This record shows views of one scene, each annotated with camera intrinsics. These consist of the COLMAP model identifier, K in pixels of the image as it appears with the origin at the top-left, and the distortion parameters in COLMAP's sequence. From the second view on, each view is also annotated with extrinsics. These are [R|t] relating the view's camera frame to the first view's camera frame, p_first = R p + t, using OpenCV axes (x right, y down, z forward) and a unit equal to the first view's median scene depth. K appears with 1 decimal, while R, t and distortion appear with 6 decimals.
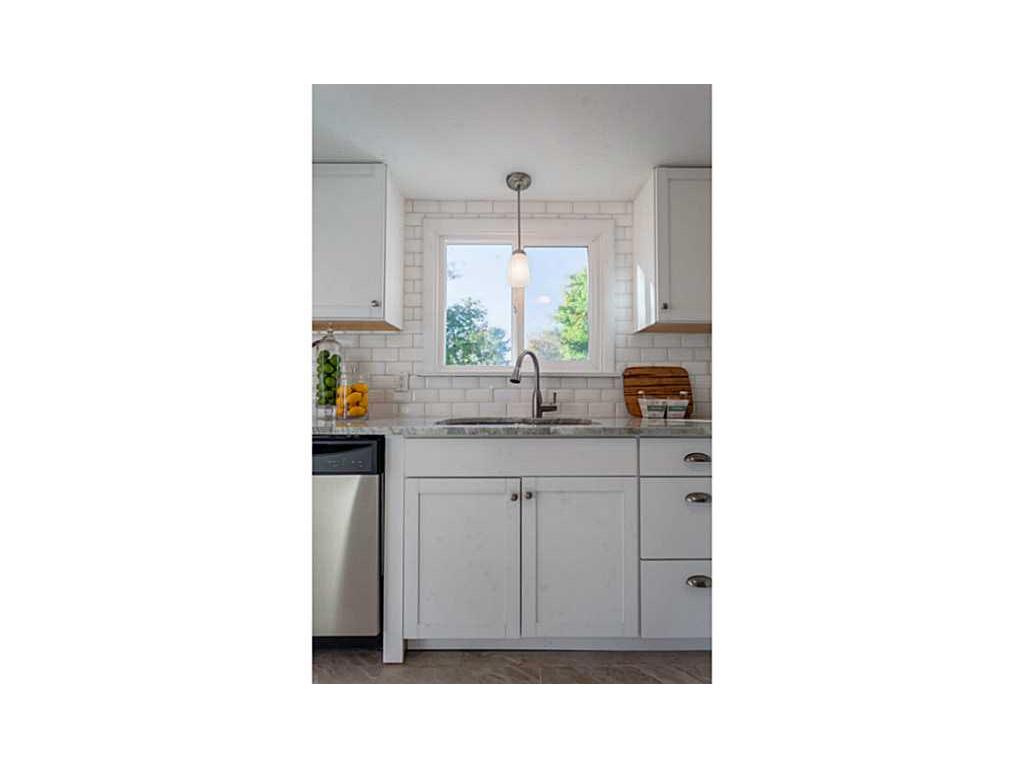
lens RADIAL K [[347.6, 0, 506.0], [0, 347.6, 384.8], [0, 0, 1]] dist [-0.008986, -0.000006]
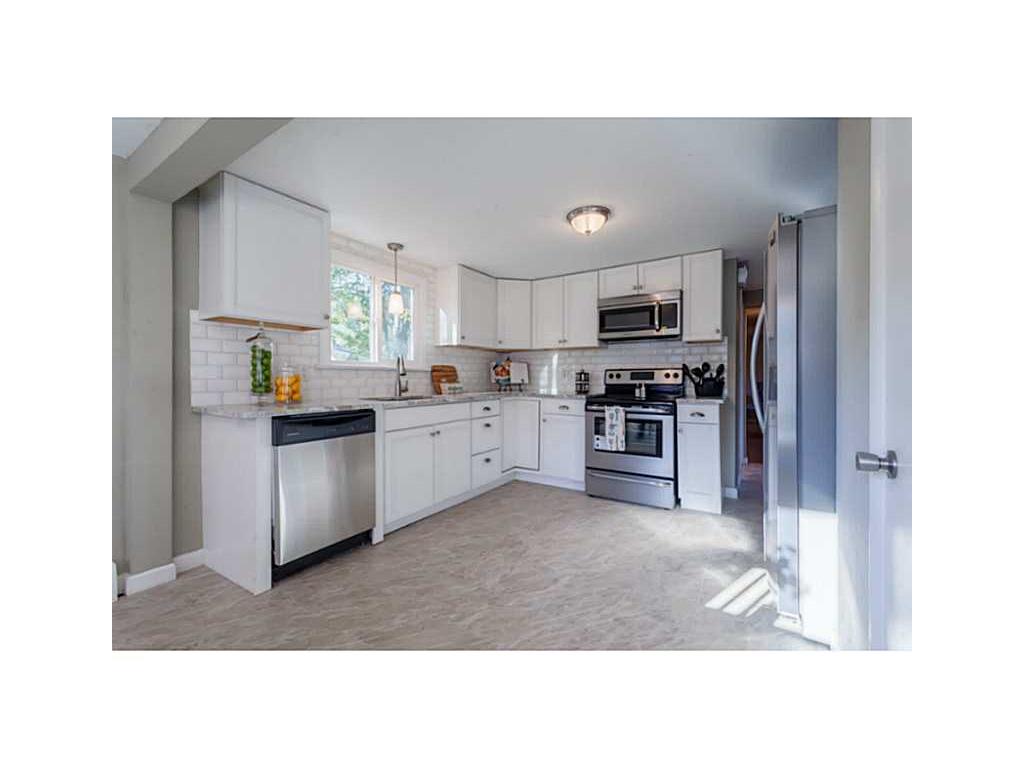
lens RADIAL K [[373.2, 0, 500.9], [0, 373.2, 379.6], [0, 0, 1]] dist [-0.001140, -0.000054]
pose [[0.558180, -0.006583, 0.829694, -1.085155], [-0.024530, 0.999401, 0.024432, -0.037083], [-0.829357, -0.033989, 0.557684, -0.351187]]
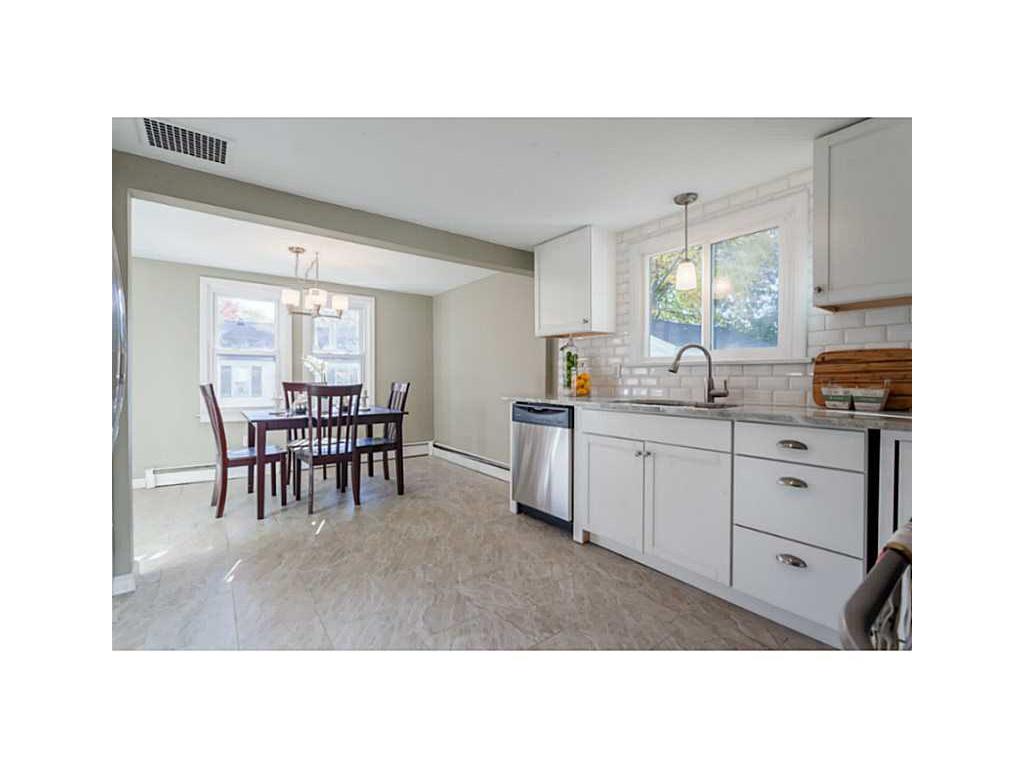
lens RADIAL K [[394.0, 0, 507.4], [0, 394.0, 376.1], [0, 0, 1]] dist [-0.003357, -0.000067]
pose [[0.607311, -0.002209, -0.794461, 0.709767], [0.025650, 0.999529, 0.016829, -0.028263], [0.794050, -0.030599, 0.607082, -0.291126]]
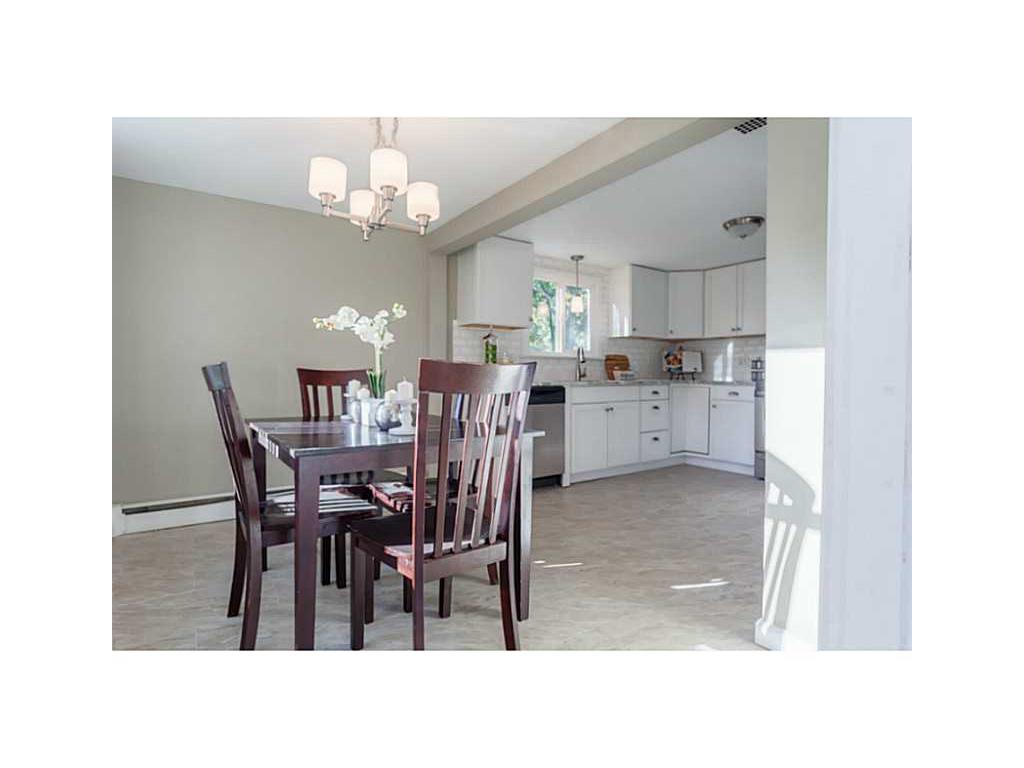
lens RADIAL K [[456.7, 0, 503.4], [0, 456.7, 378.3], [0, 0, 1]] dist [-0.016868, -0.000054]
pose [[0.832796, -0.005971, 0.553548, -1.684818], [-0.018437, 0.999088, 0.038516, -0.007952], [-0.553273, -0.042281, 0.831926, -0.894811]]
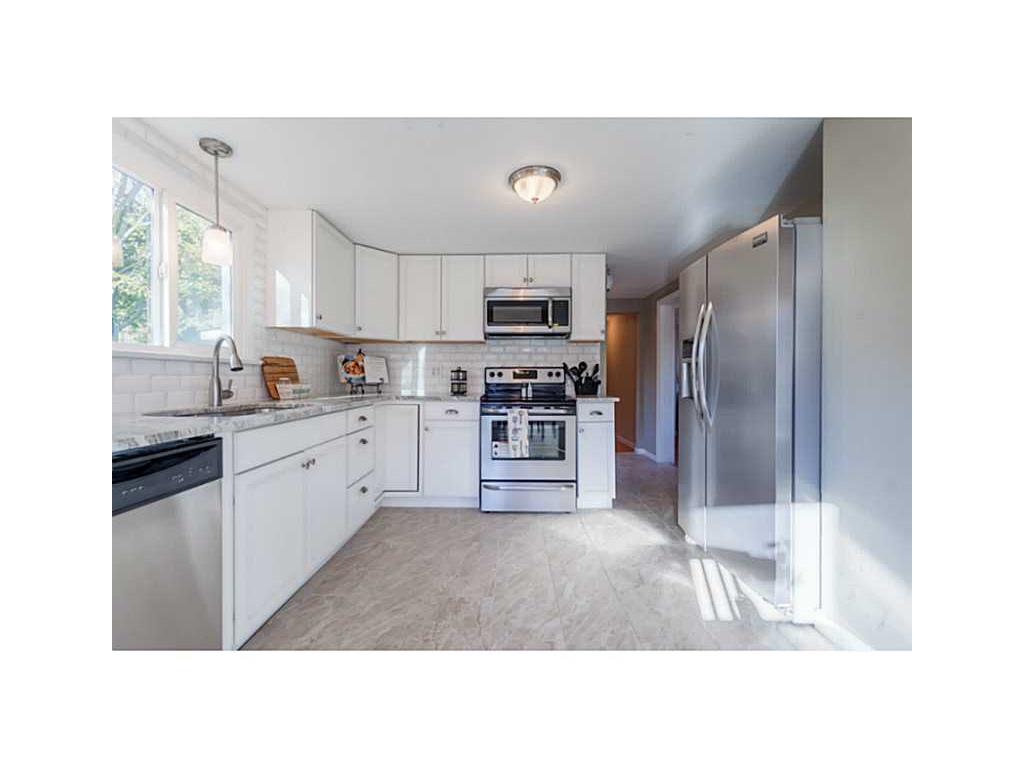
lens RADIAL K [[377.9, 0, 498.0], [0, 377.9, 379.4], [0, 0, 1]] dist [0.005698, 0.000163]
pose [[0.029211, -0.008297, 0.999539, -0.927525], [-0.034702, 0.999354, 0.009310, -0.015207], [-0.998971, -0.034958, 0.028904, 0.211099]]
